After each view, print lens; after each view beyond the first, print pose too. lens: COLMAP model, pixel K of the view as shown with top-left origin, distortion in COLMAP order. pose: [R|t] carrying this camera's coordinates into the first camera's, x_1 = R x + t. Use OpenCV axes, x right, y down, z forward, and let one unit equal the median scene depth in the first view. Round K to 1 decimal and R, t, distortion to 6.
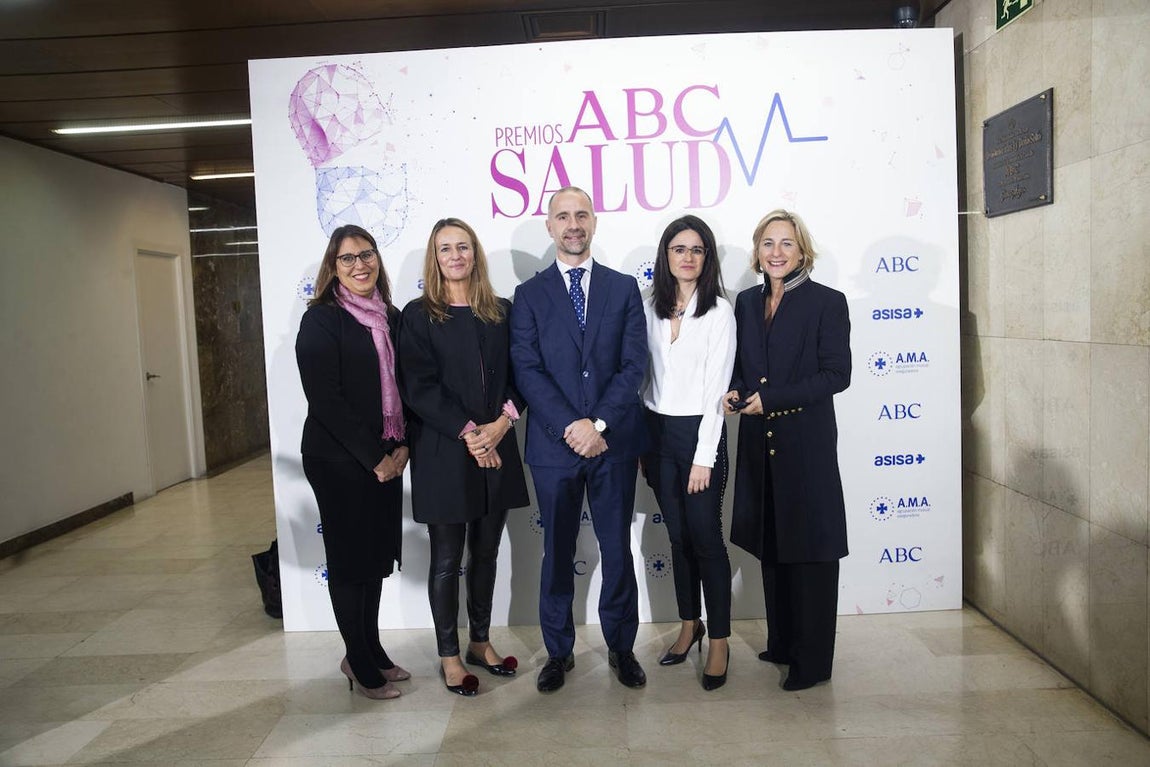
lens RADIAL K [[871.4, 0, 575.0], [0, 871.4, 383.5], [0, 0, 1]] dist [-0.079836, 0.086202]
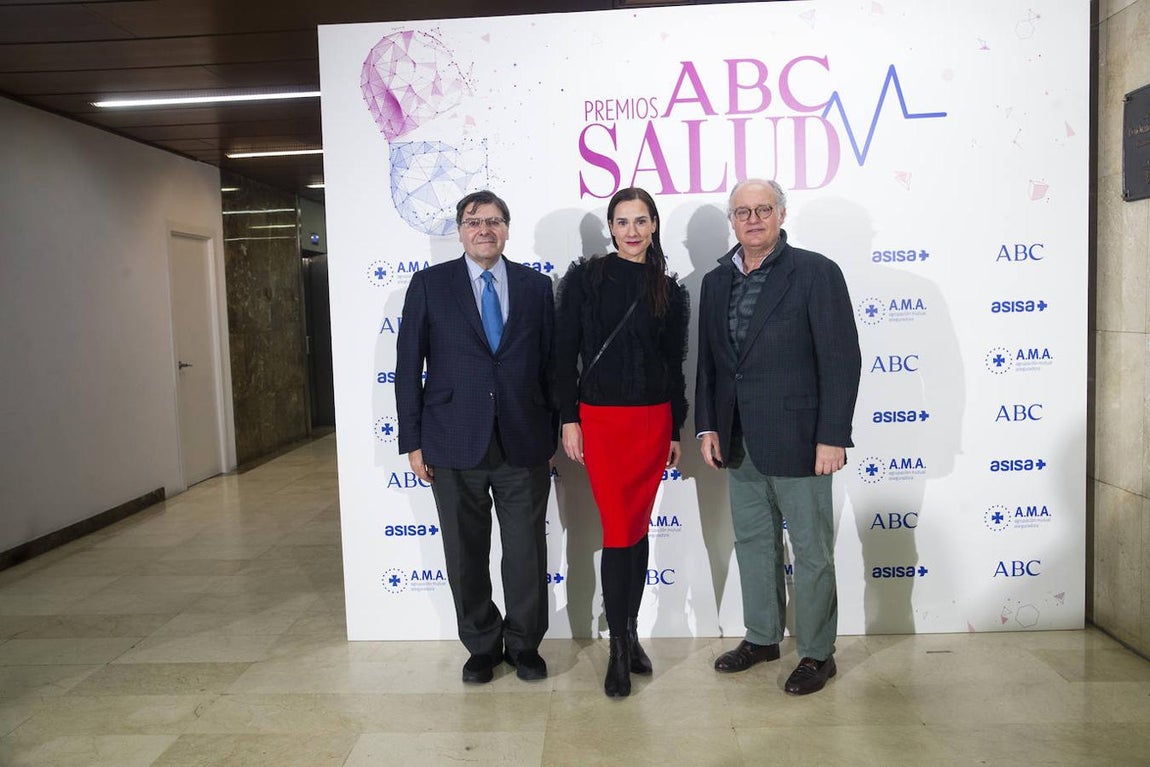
lens RADIAL K [[911.9, 0, 575.0], [0, 911.9, 383.5], [0, 0, 1]] dist [-0.074414, 0.099165]
pose [[0.999673, 0.012084, -0.022544, -0.076338], [-0.011959, 0.999912, 0.005688, 0.001485], [0.022610, -0.005416, 0.999730, 0.029642]]
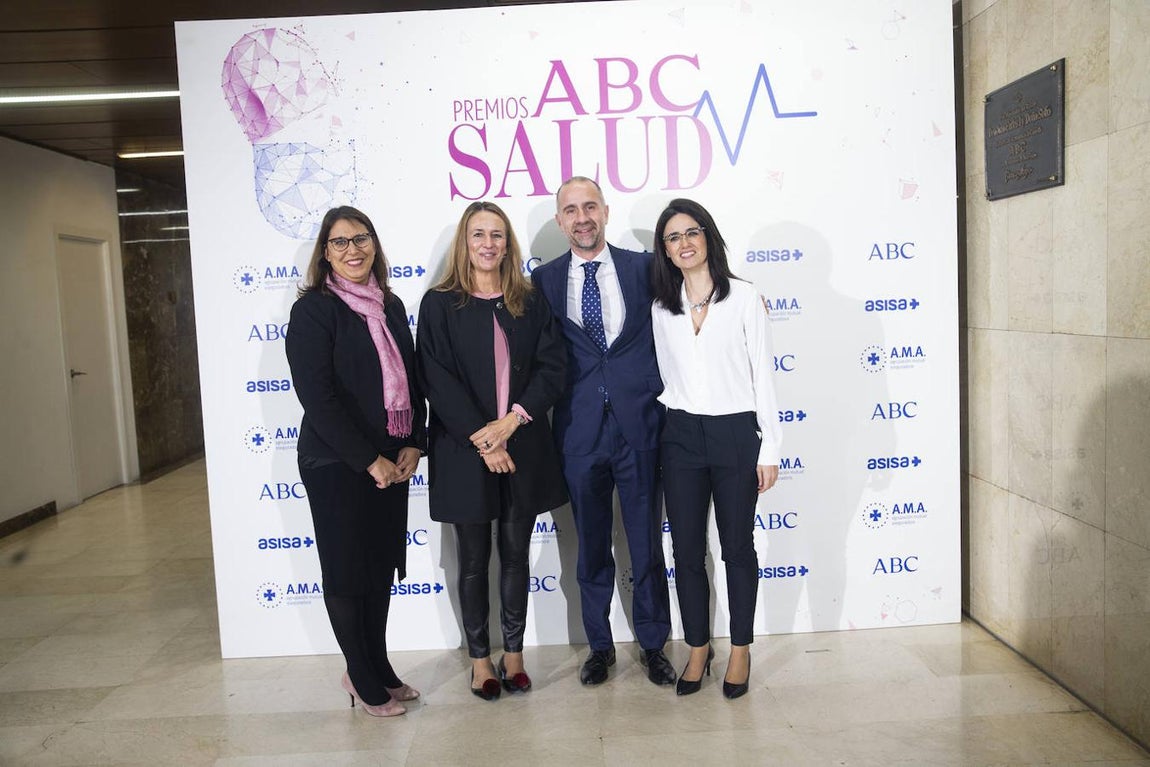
lens RADIAL K [[911.9, 0, 575.0], [0, 911.9, 383.5], [0, 0, 1]] dist [-0.074414, 0.099165]
pose [[0.999158, -0.005478, 0.040661, -0.005035], [0.005135, 0.999950, 0.008527, -0.006599], [-0.040706, -0.008311, 0.999137, 0.045492]]
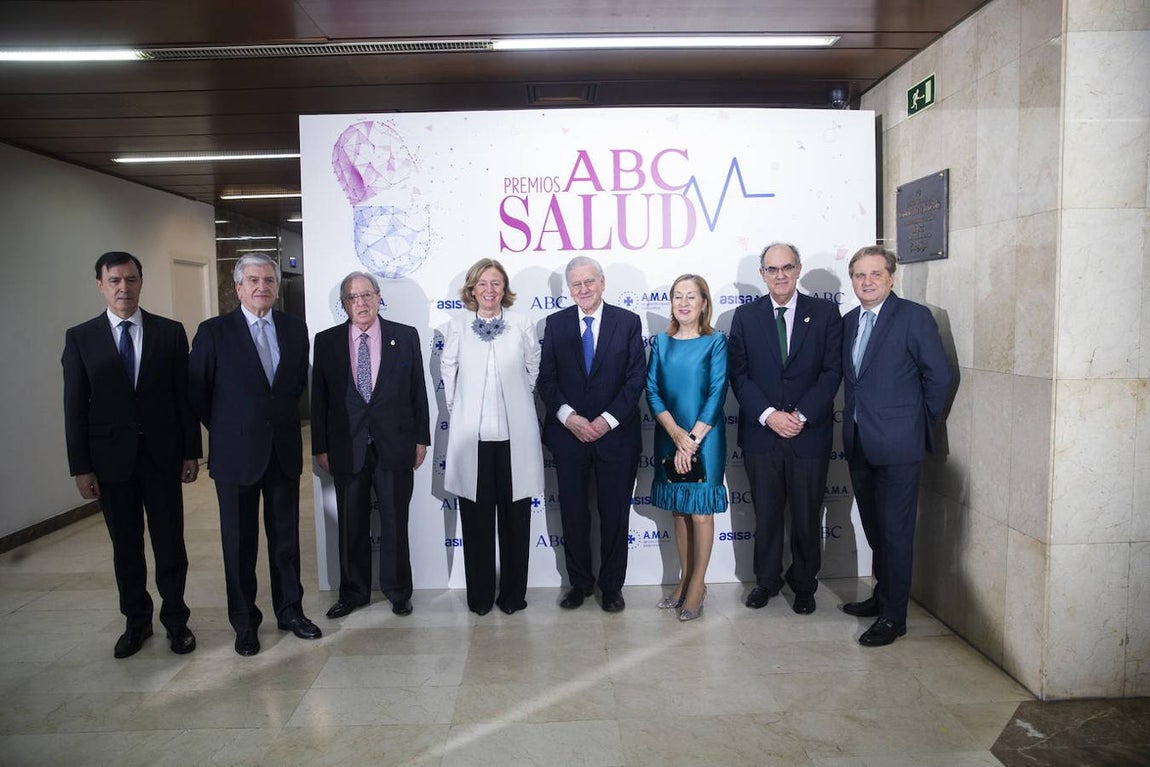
lens RADIAL K [[786.2, 0, 575.0], [0, 786.2, 383.5], [0, 0, 1]] dist [-0.107900, 0.087131]
pose [[0.998600, 0.019311, 0.049236, -0.041248], [-0.019719, 0.999775, 0.007812, -0.017521], [-0.049074, -0.008772, 0.998757, -0.098445]]
